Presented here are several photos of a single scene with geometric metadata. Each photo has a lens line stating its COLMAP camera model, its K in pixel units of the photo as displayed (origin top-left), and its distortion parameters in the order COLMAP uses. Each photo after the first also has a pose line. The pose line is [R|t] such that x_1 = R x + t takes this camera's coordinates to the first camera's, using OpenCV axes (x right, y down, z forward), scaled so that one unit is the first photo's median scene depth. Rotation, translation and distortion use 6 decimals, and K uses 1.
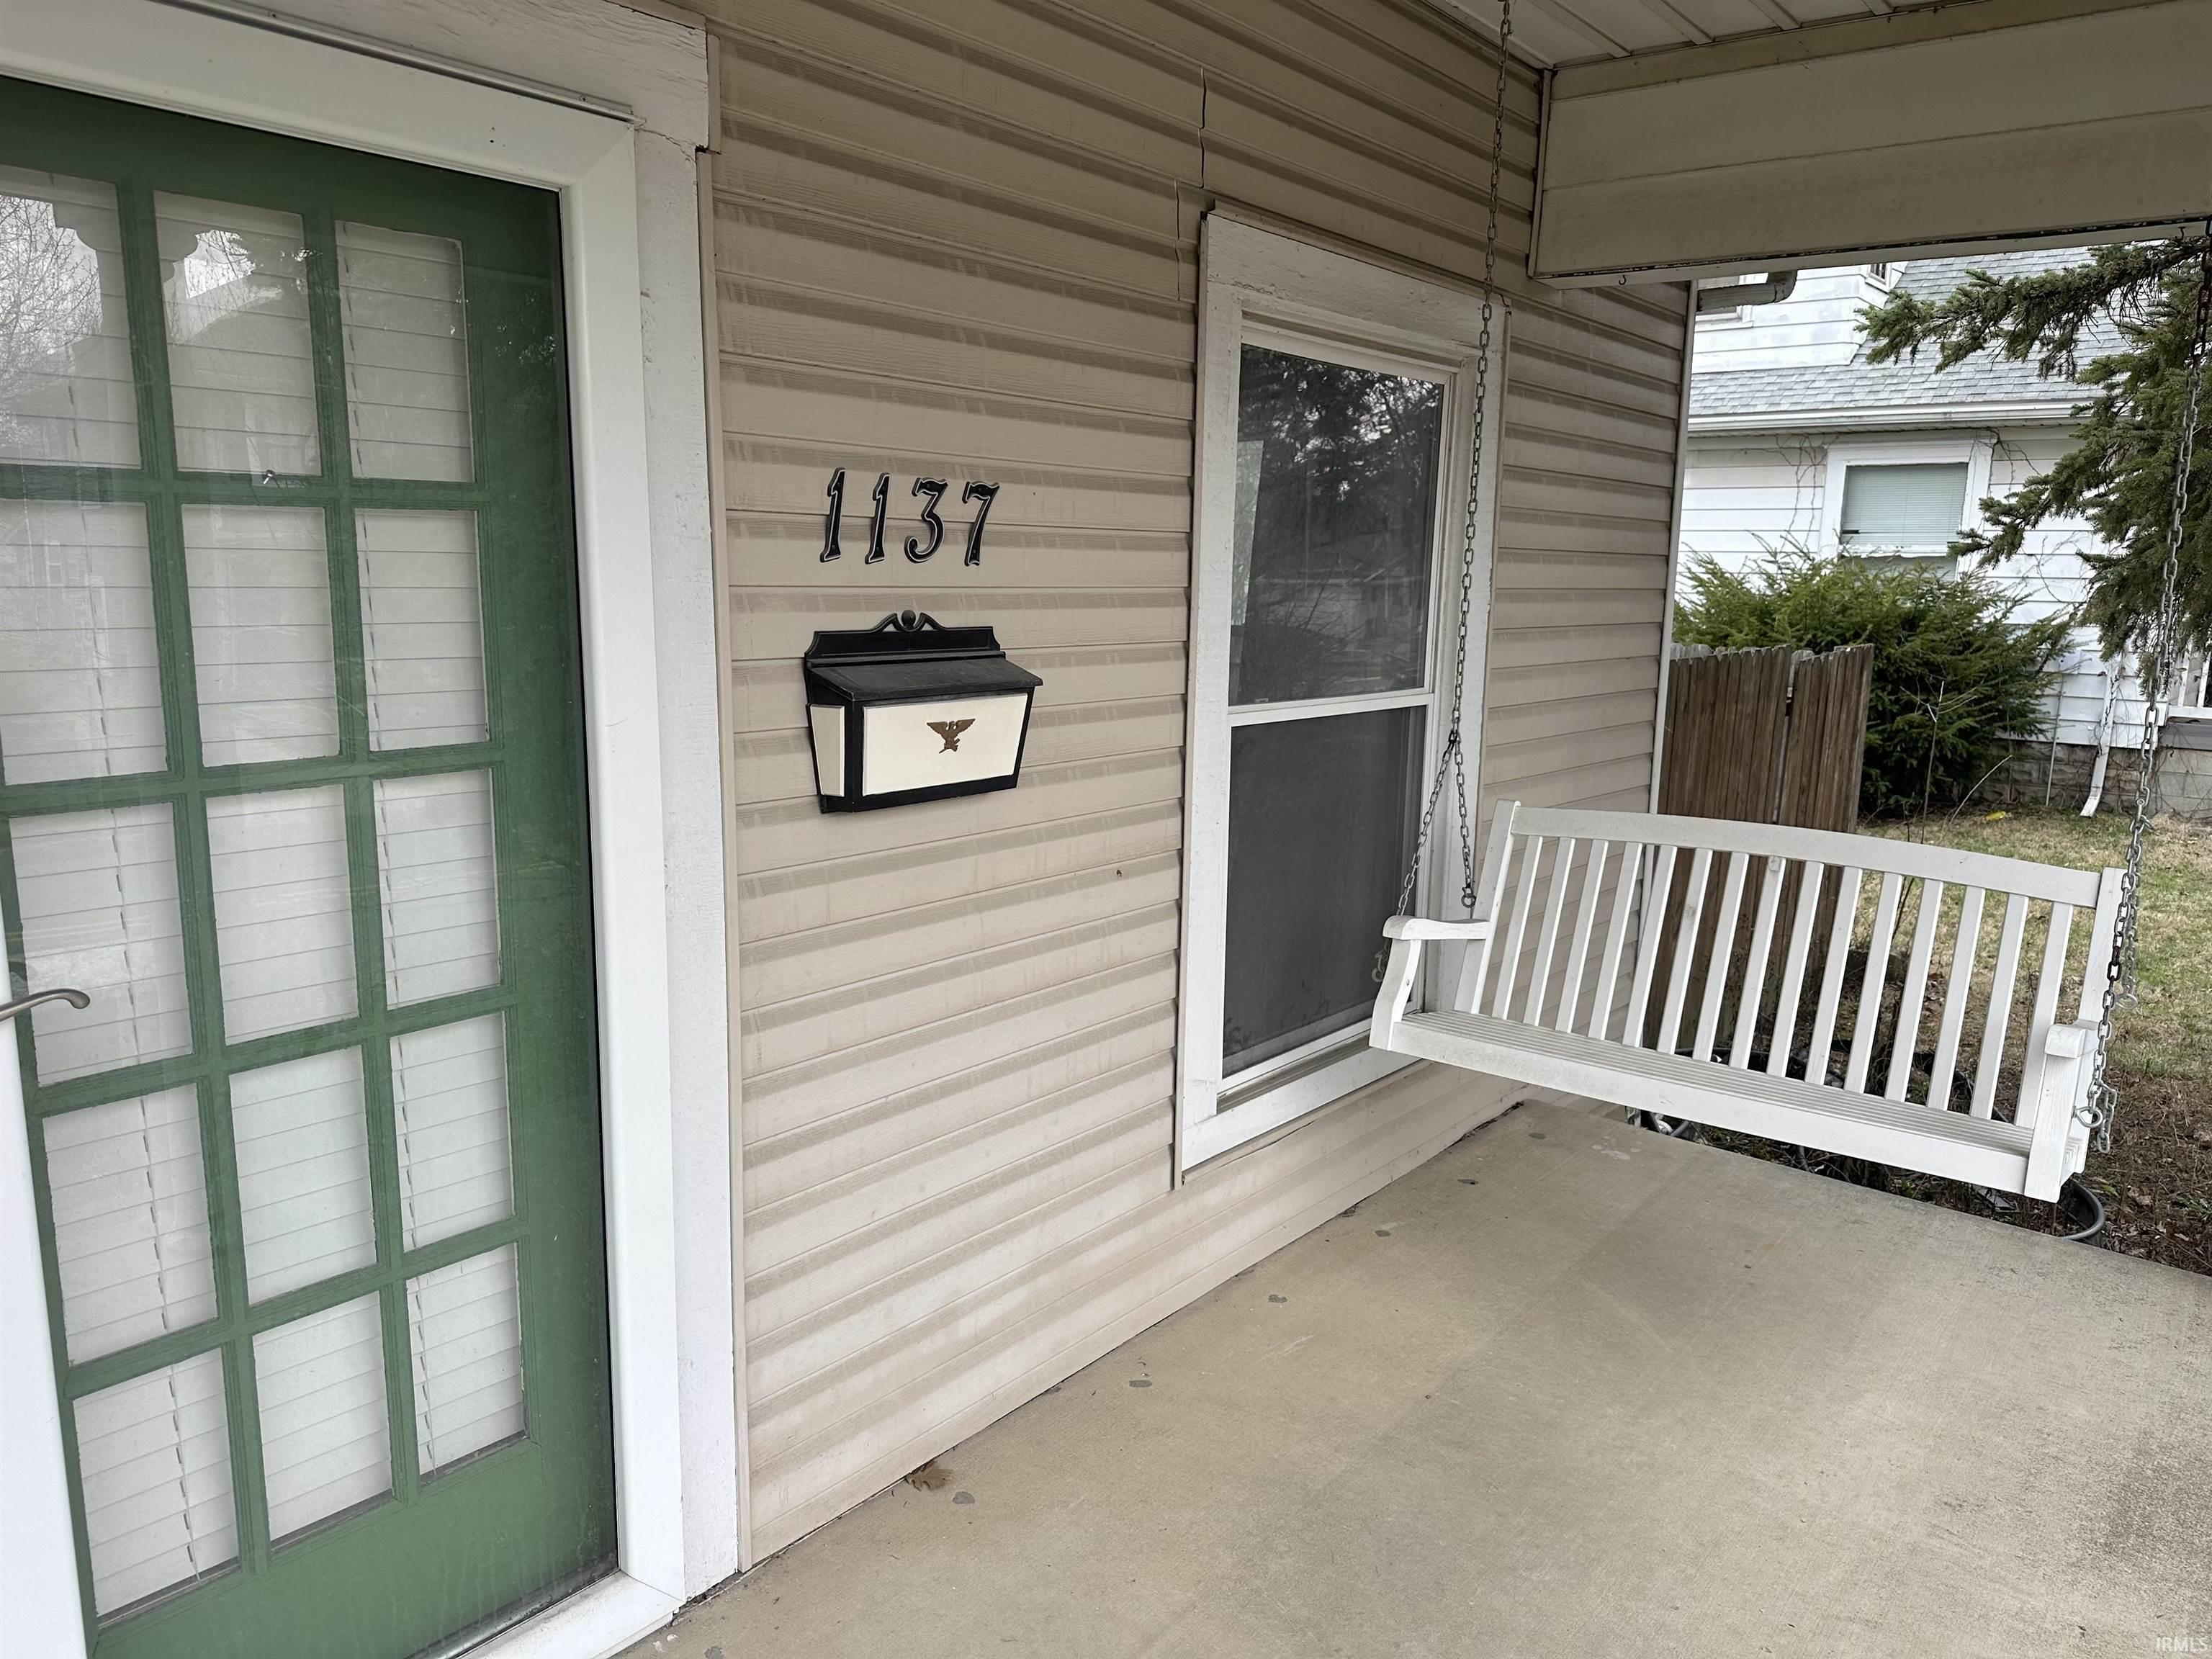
lens RADIAL K [[1529.2, 0, 1090.7], [0, 1529.2, 842.9], [0, 0, 1]] dist [0.111733, -0.137135]
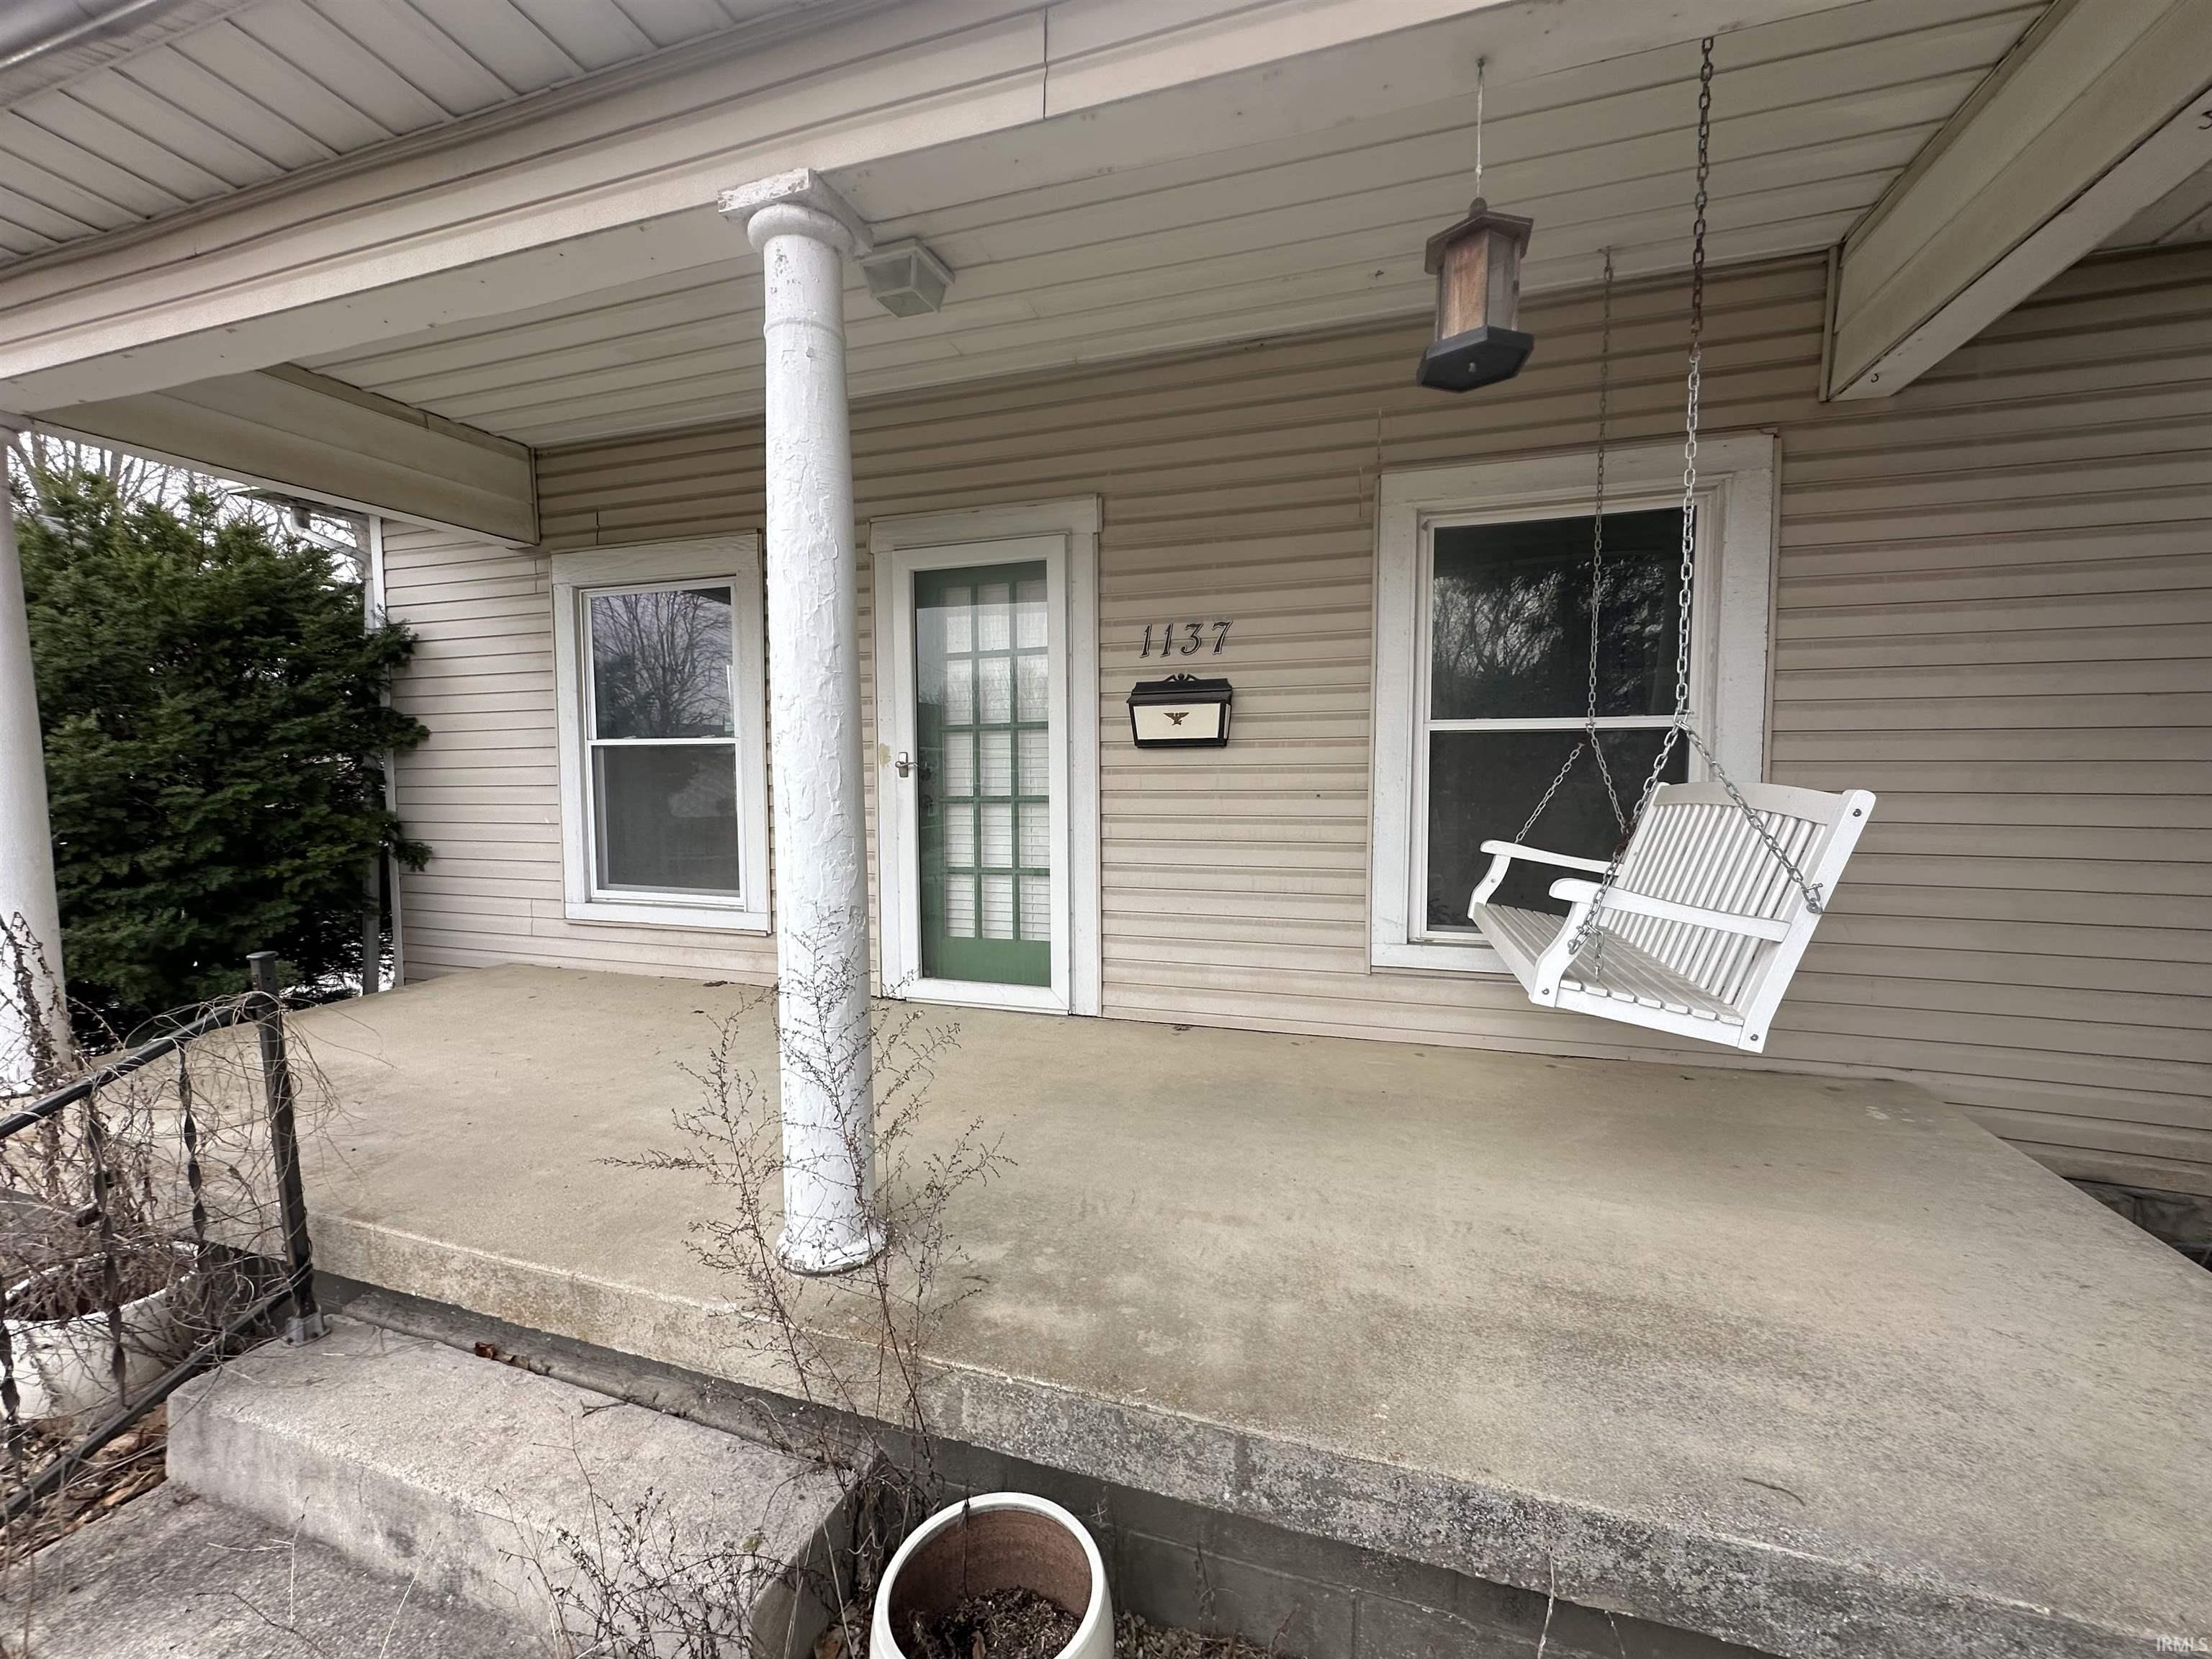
lens RADIAL K [[879.0, 0, 1108.0], [0, 879.0, 830.2], [0, 0, 1]] dist [-0.006338, 0.002320]
pose [[0.372462, 0.042632, -0.927068, 1.248979], [-0.150634, 0.988475, -0.015064, 0.155568], [0.915741, 0.145258, 0.374591, 0.370039]]
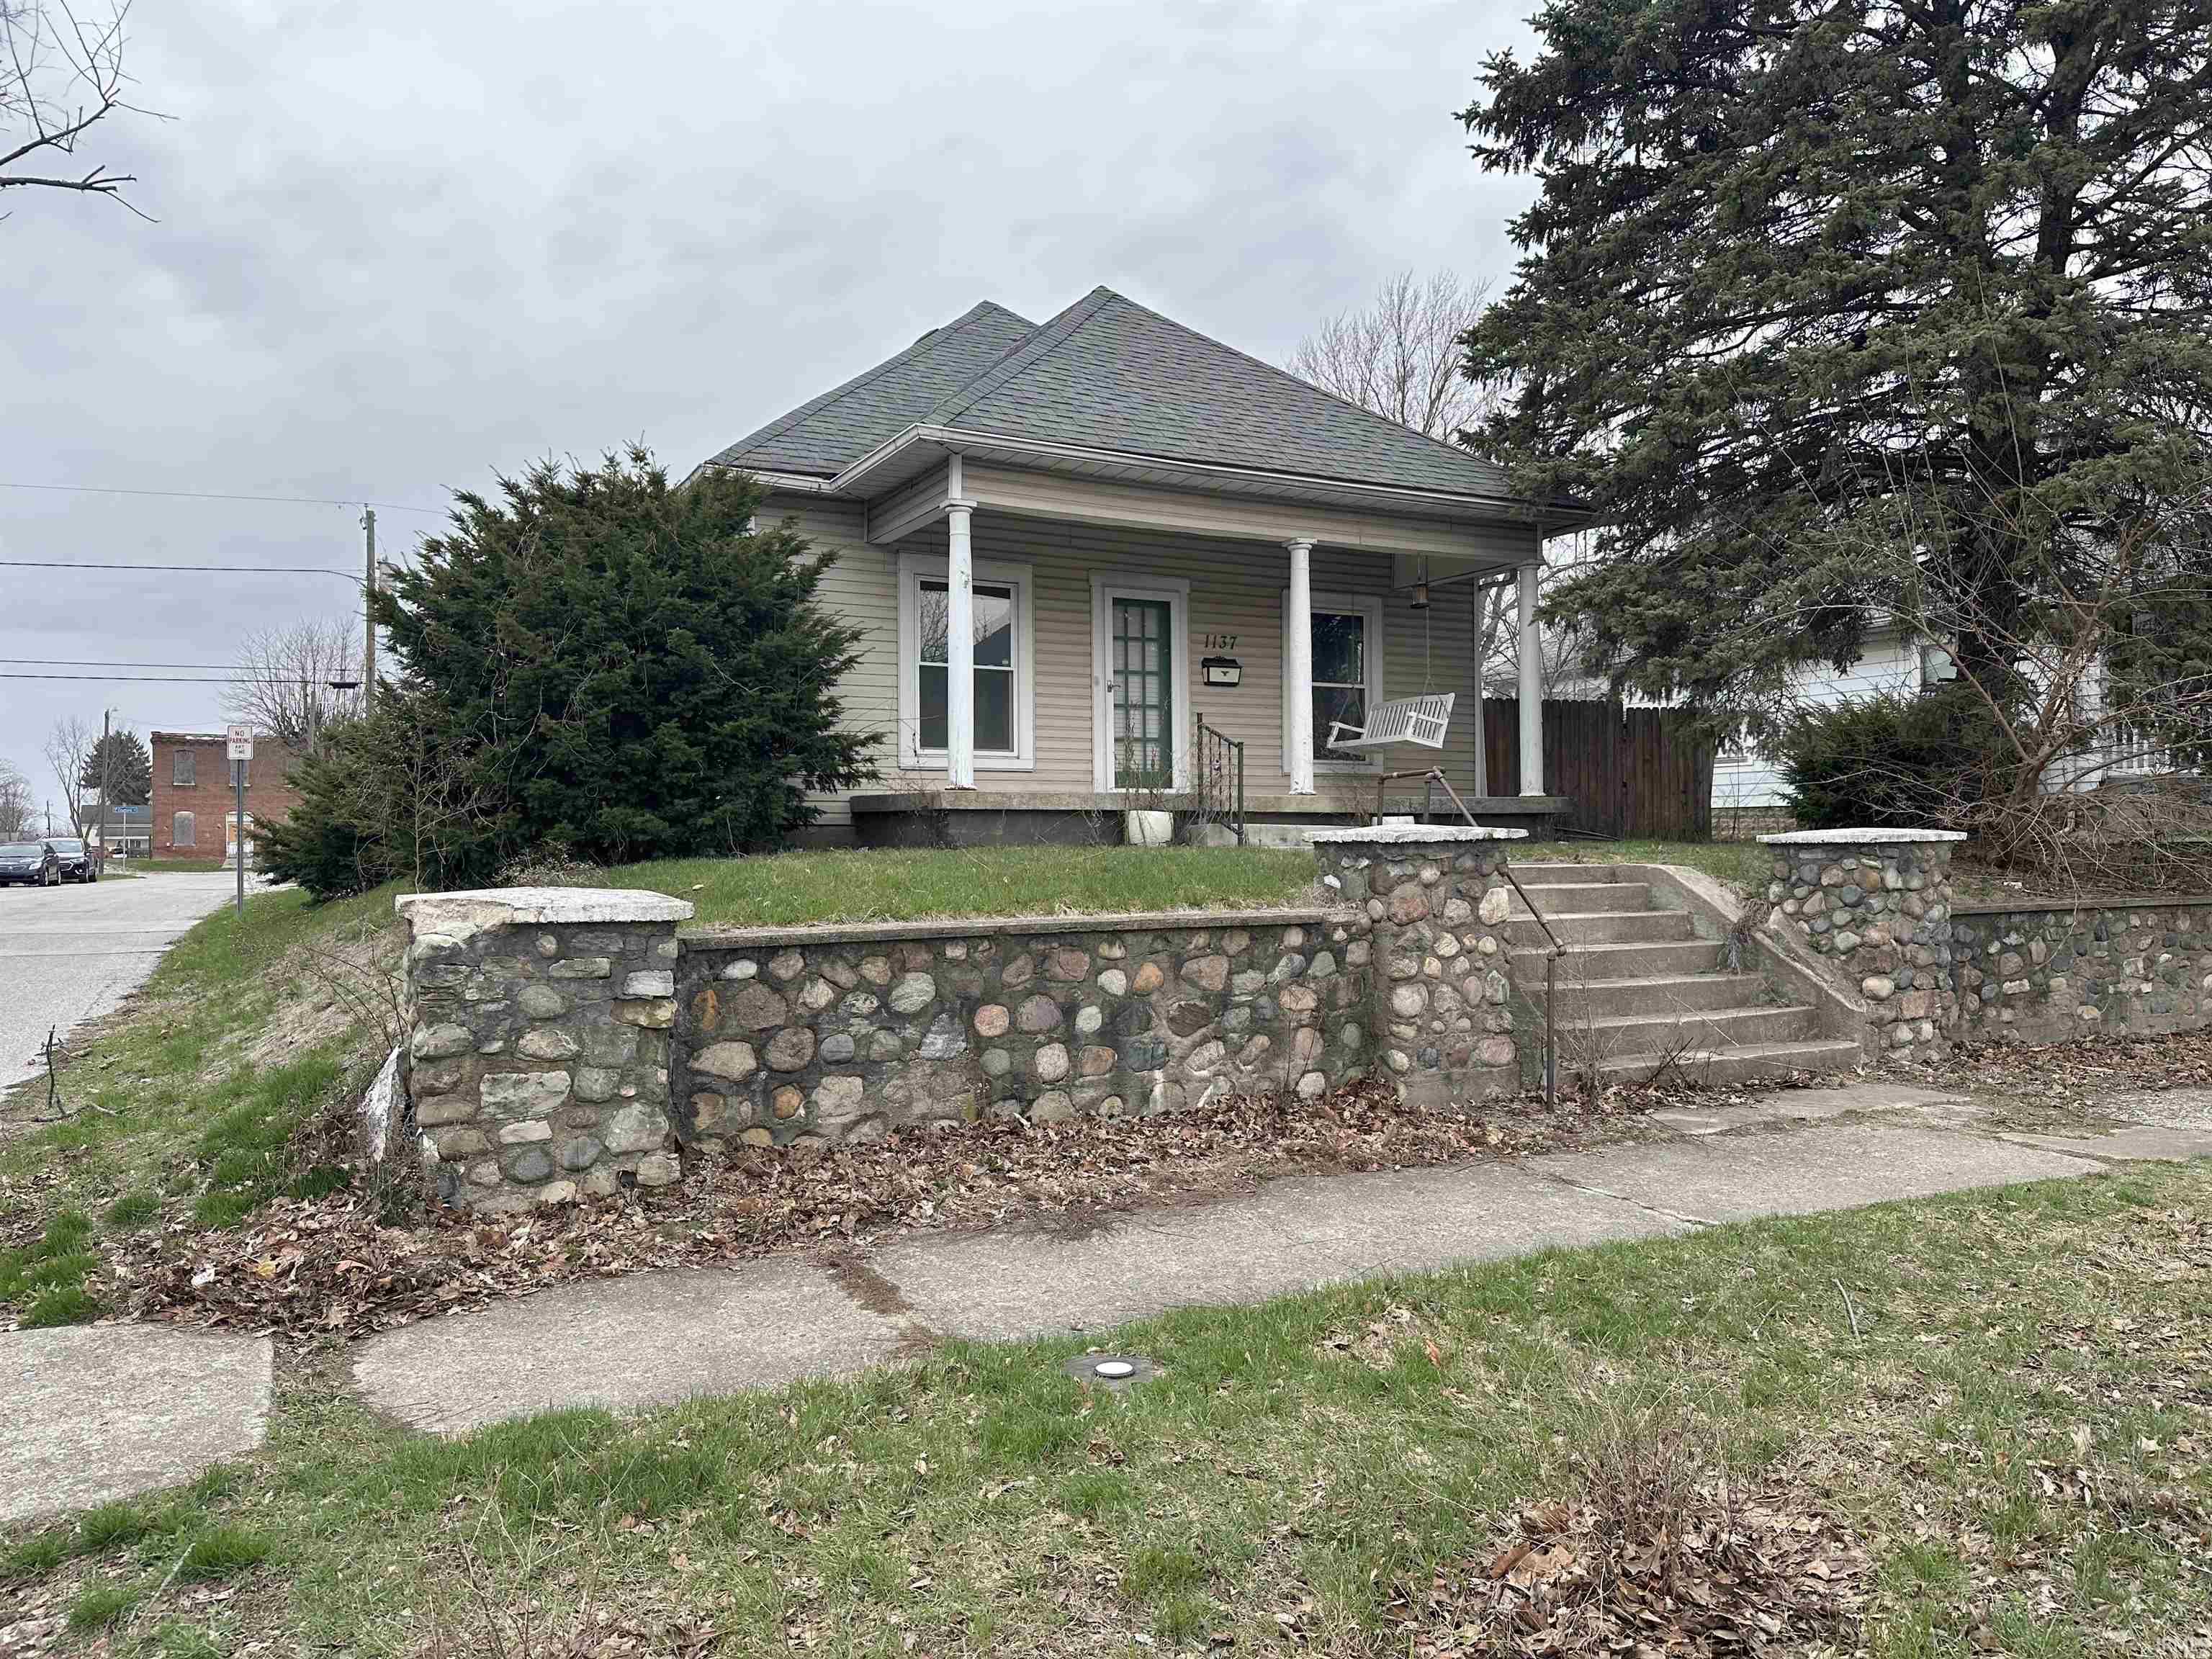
lens RADIAL K [[1529.2, 0, 1090.7], [0, 1529.2, 842.9], [0, 0, 1]] dist [0.111733, -0.137135]
pose [[0.920901, -0.022728, -0.389133, 1.882460], [-0.047249, 0.984429, -0.169316, 1.749539], [0.386922, 0.174310, 0.905488, -4.932486]]
